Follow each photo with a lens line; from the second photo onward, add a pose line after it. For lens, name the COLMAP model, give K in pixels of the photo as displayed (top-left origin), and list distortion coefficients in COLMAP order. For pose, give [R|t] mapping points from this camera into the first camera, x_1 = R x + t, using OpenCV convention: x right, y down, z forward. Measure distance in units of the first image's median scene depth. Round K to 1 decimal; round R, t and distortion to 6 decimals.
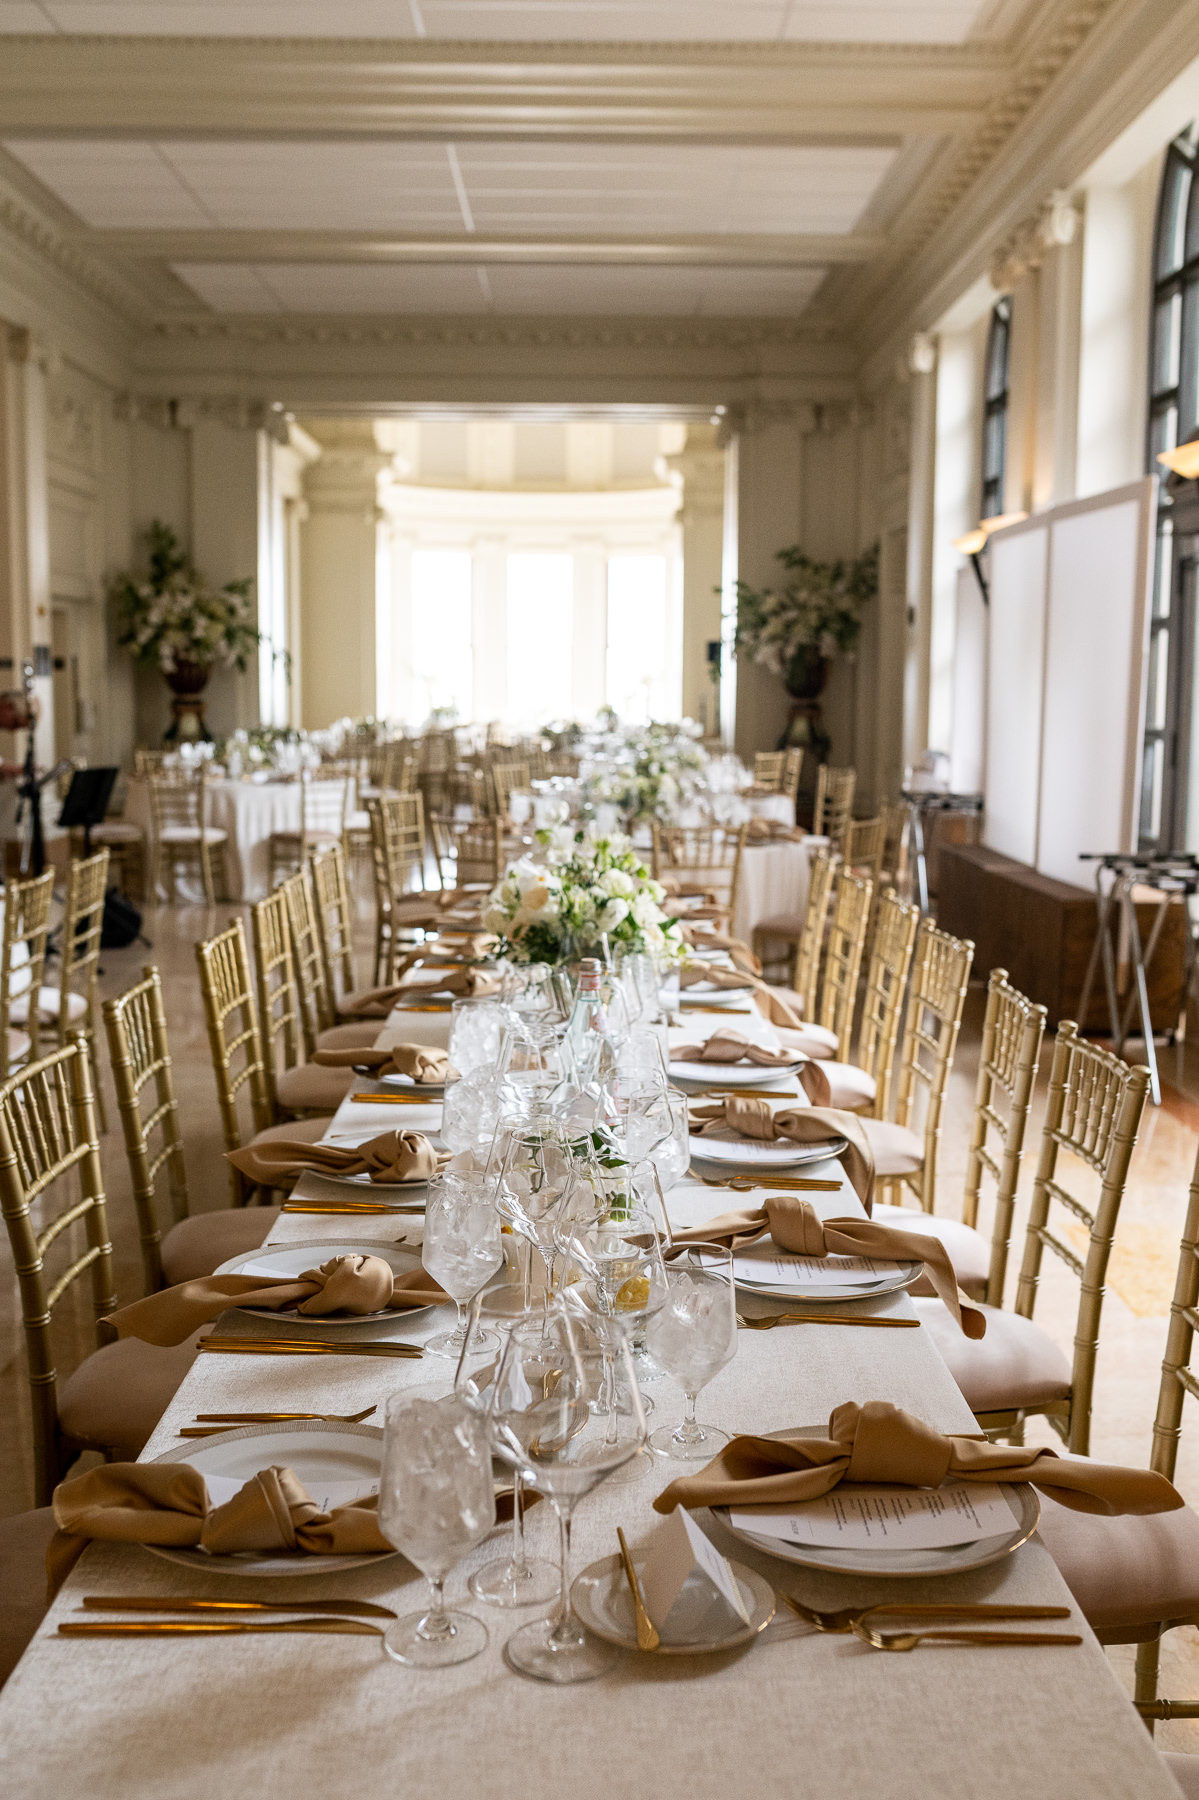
lens RADIAL K [[1826.5, 0, 599.5], [0, 1826.5, 900.0], [0, 0, 1]] dist [-0.107788, 0.001106]
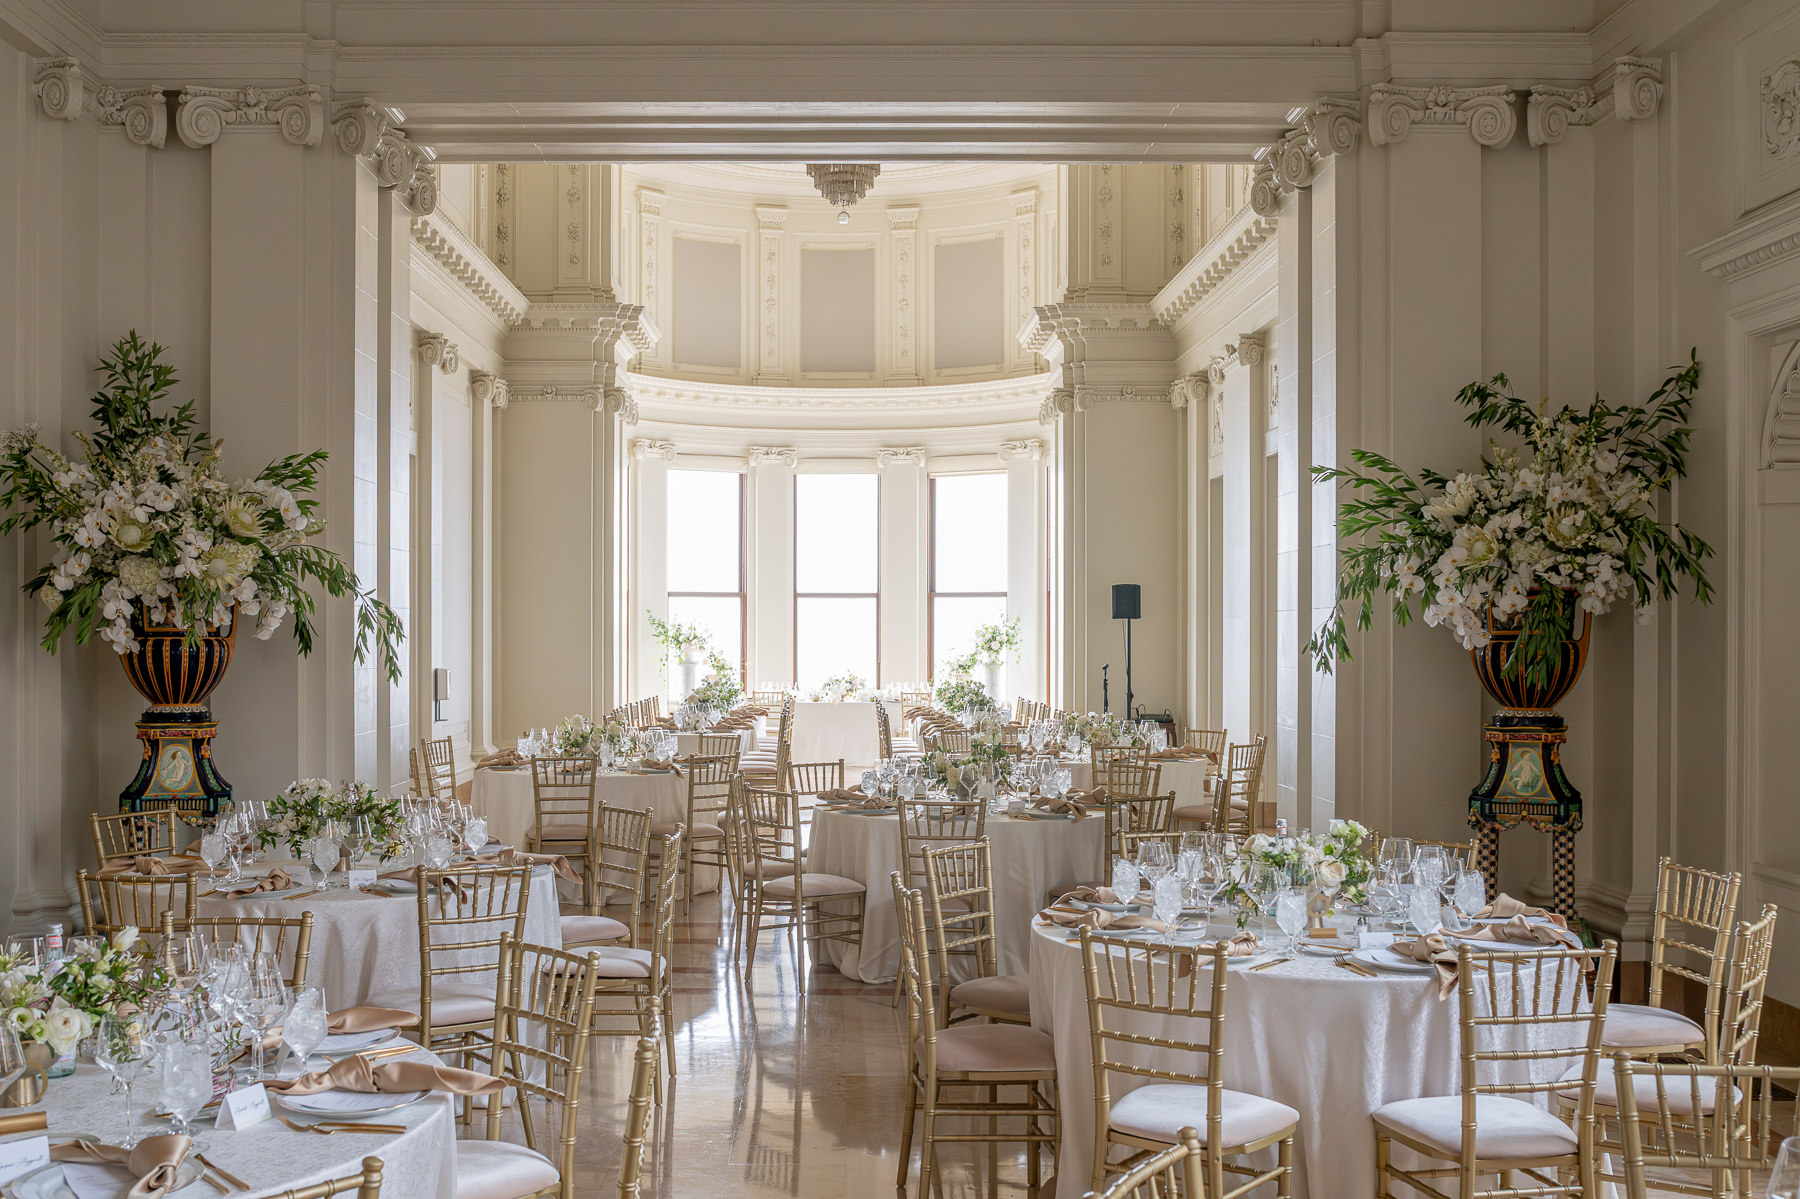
lens RADIAL K [[1826.5, 0, 900.0], [0, 1826.5, 599.5], [0, 0, 1]] dist [-0.107788, 0.001106]
pose [[0.999595, -0.006351, 0.027734, -0.056054], [0.010013, 0.990932, -0.133992, -0.075935], [-0.026631, 0.134215, 0.990594, 0.540547]]
